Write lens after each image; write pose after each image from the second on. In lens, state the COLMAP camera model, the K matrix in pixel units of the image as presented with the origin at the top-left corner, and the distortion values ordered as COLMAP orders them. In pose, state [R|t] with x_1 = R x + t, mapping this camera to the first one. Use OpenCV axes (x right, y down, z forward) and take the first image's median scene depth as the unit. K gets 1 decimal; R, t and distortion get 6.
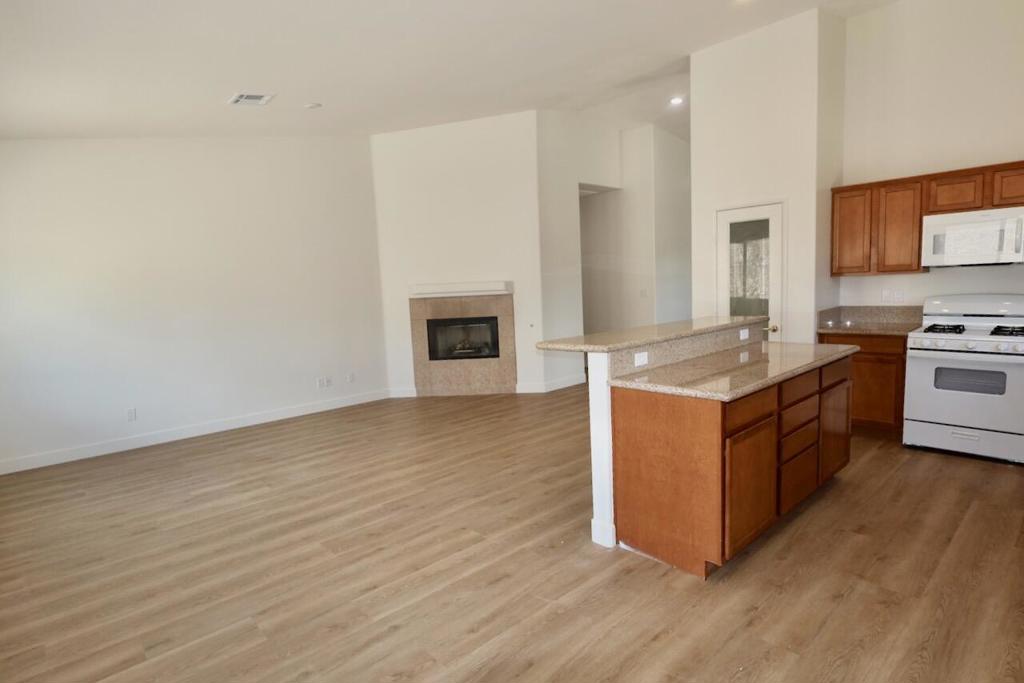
lens RADIAL K [[544.8, 0, 508.1], [0, 544.8, 343.5], [0, 0, 1]] dist [-0.001339, 0.000544]
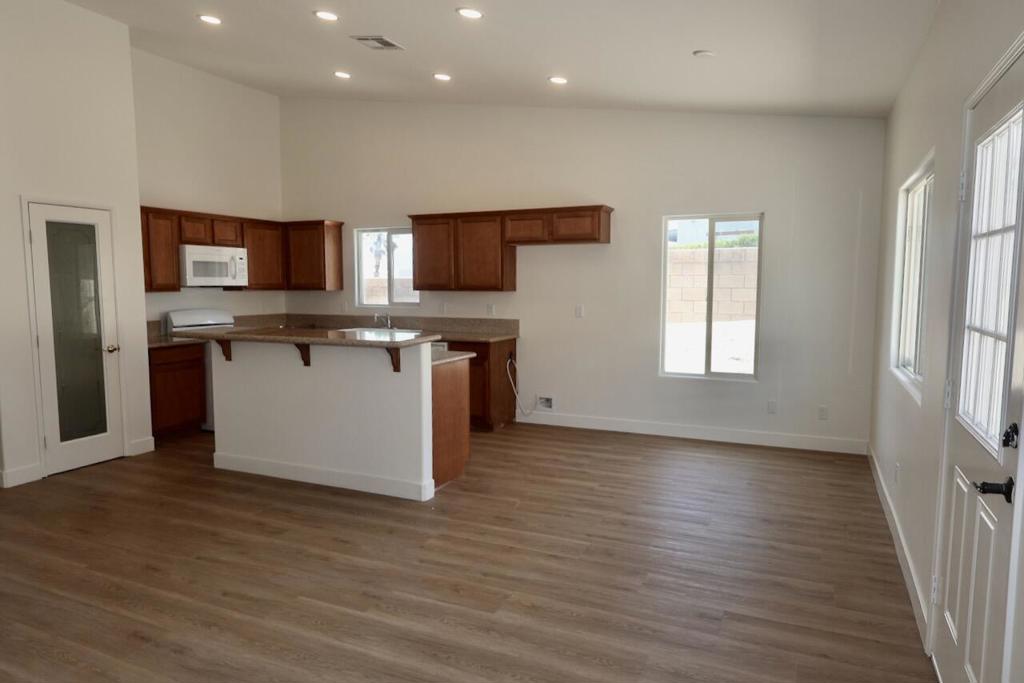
lens RADIAL K [[636.2, 0, 512.5], [0, 636.2, 343.0], [0, 0, 1]] dist [-0.002569, -0.001519]
pose [[-0.382336, -0.040601, 0.923131, -1.125401], [0.119857, 0.988415, 0.093114, -0.084732], [-0.916217, 0.146244, -0.373041, 1.213637]]
